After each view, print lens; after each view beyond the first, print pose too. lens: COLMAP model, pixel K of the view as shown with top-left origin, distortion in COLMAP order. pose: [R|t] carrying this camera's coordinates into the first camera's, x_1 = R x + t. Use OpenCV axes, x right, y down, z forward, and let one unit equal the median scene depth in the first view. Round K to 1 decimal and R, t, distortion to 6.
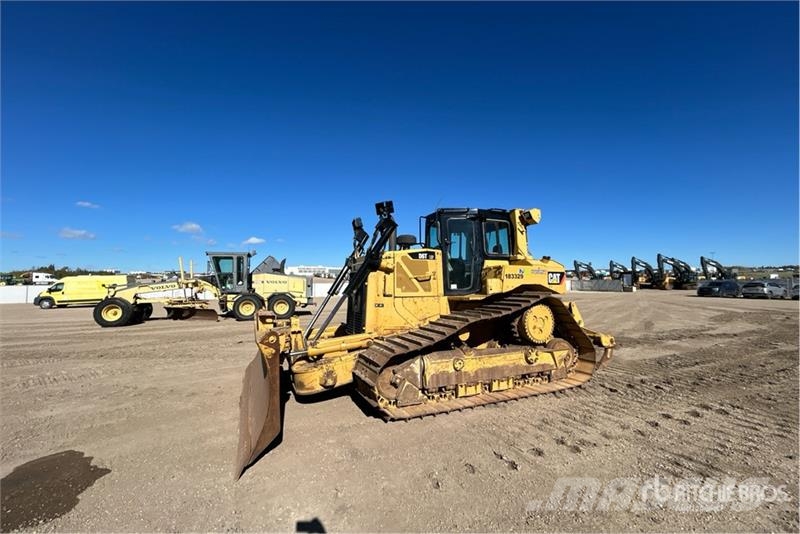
lens RADIAL K [[326.0, 0, 399.2], [0, 326.0, 265.2], [0, 0, 1]] dist [-0.000615, 0.000634]
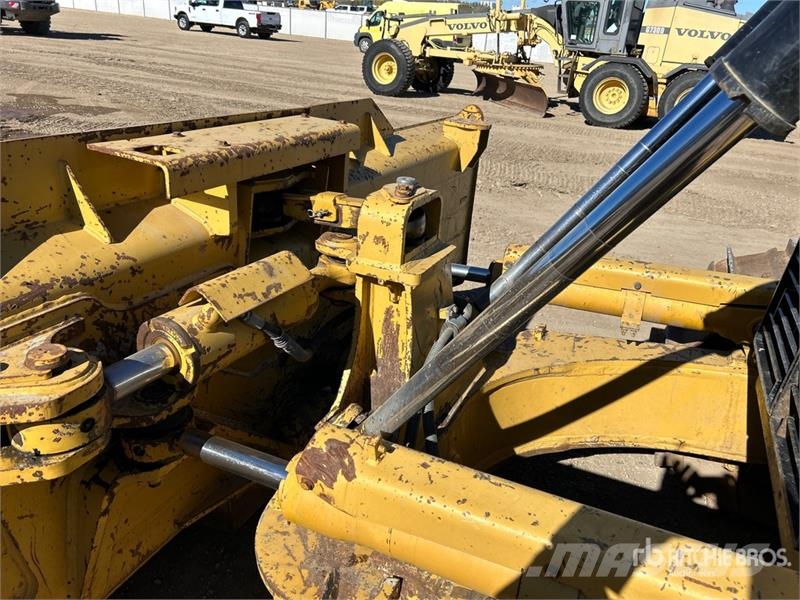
lens RADIAL K [[603.5, 0, 396.2], [0, 603.5, 300.0], [0, 0, 1]] dist [0.069893, -0.087611]
pose [[0.647662, 0.371926, -0.664985, -0.083663], [-0.045891, 0.890223, 0.453207, 0.064322], [0.760544, -0.263009, 0.593632, 0.727527]]
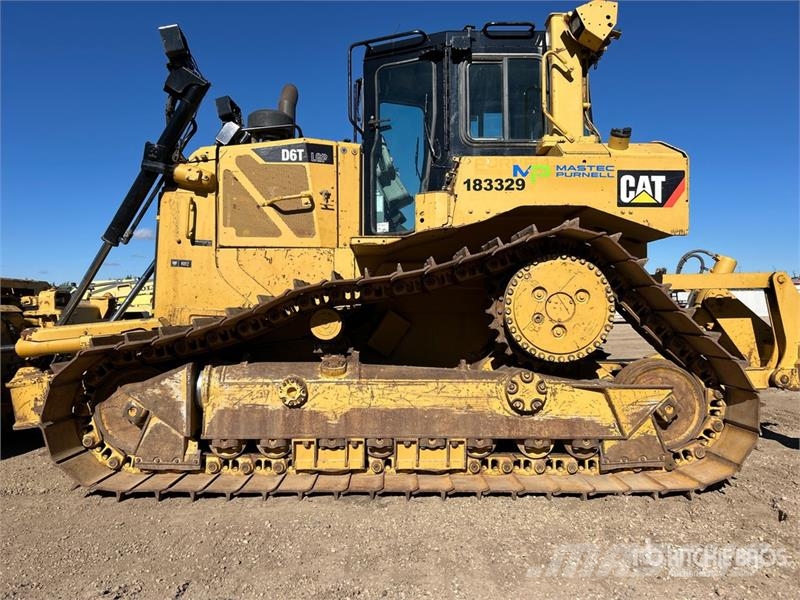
lens RADIAL K [[603.5, 0, 396.2], [0, 603.5, 300.0], [0, 0, 1]] dist [0.069893, -0.087611]
pose [[0.916496, -0.000460, -0.400045, 0.521974], [0.021885, 0.998559, 0.048992, 0.128608], [0.399446, -0.053656, 0.915185, 0.297883]]
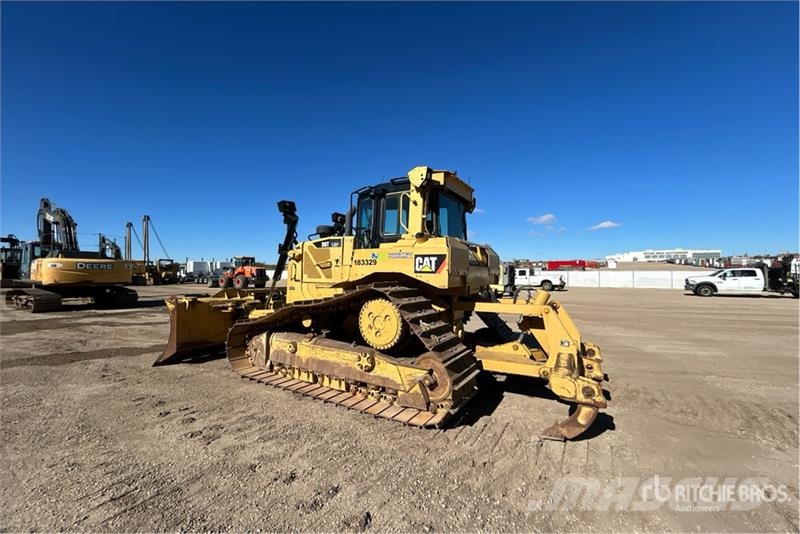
lens RADIAL K [[326.0, 0, 399.2], [0, 326.0, 265.2], [0, 0, 1]] dist [-0.000615, 0.000634]
pose [[0.564361, -0.007923, -0.825490, 1.062308], [0.039504, 0.999068, 0.017419, 0.029930], [0.824582, -0.042441, 0.564148, 0.597831]]
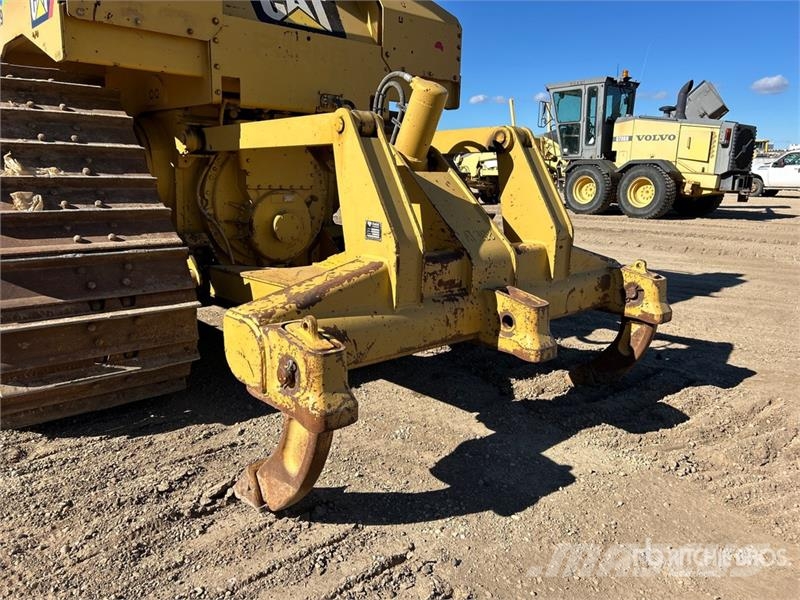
lens RADIAL K [[603.5, 0, 396.2], [0, 603.5, 300.0], [0, 0, 1]] dist [0.069893, -0.087611]
pose [[0.300691, 0.212716, -0.929697, 1.068316], [0.040141, 0.971123, 0.235177, 0.170887], [0.952877, -0.108035, 0.283469, 1.157830]]
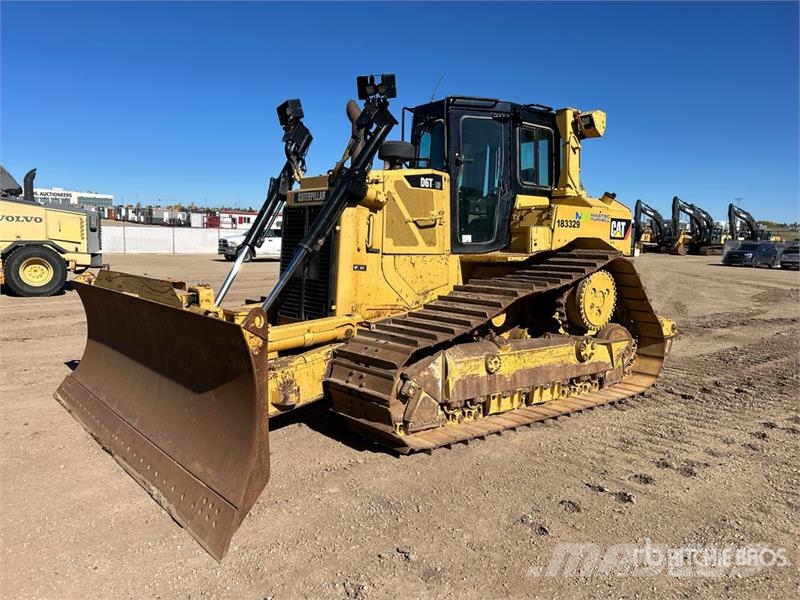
lens RADIAL K [[603.5, 0, 396.2], [0, 603.5, 300.0], [0, 0, 1]] dist [0.069893, -0.087611]
pose [[0.964299, 0.002136, 0.264807, -0.254770], [-0.045282, 0.986570, 0.156936, 0.010740], [-0.260915, -0.163325, 0.951445, -0.020971]]
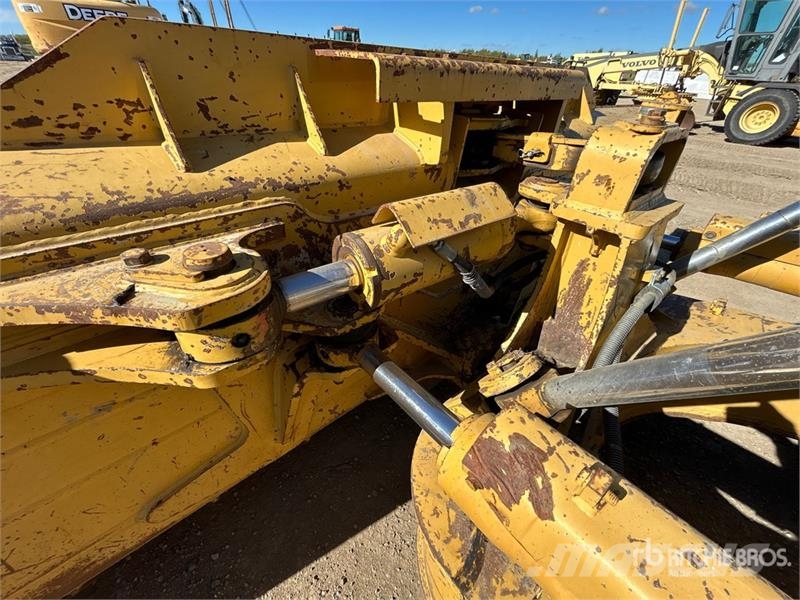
lens RADIAL K [[325.5, 0, 398.4], [0, 325.5, 299.9], [0, 0, 1]] dist [0.001036, 0.000247]
pose [[0.284115, 0.579733, -0.763668, -0.174530], [0.005892, 0.795420, 0.606030, 0.121097], [0.958772, -0.176682, 0.222575, 0.775710]]
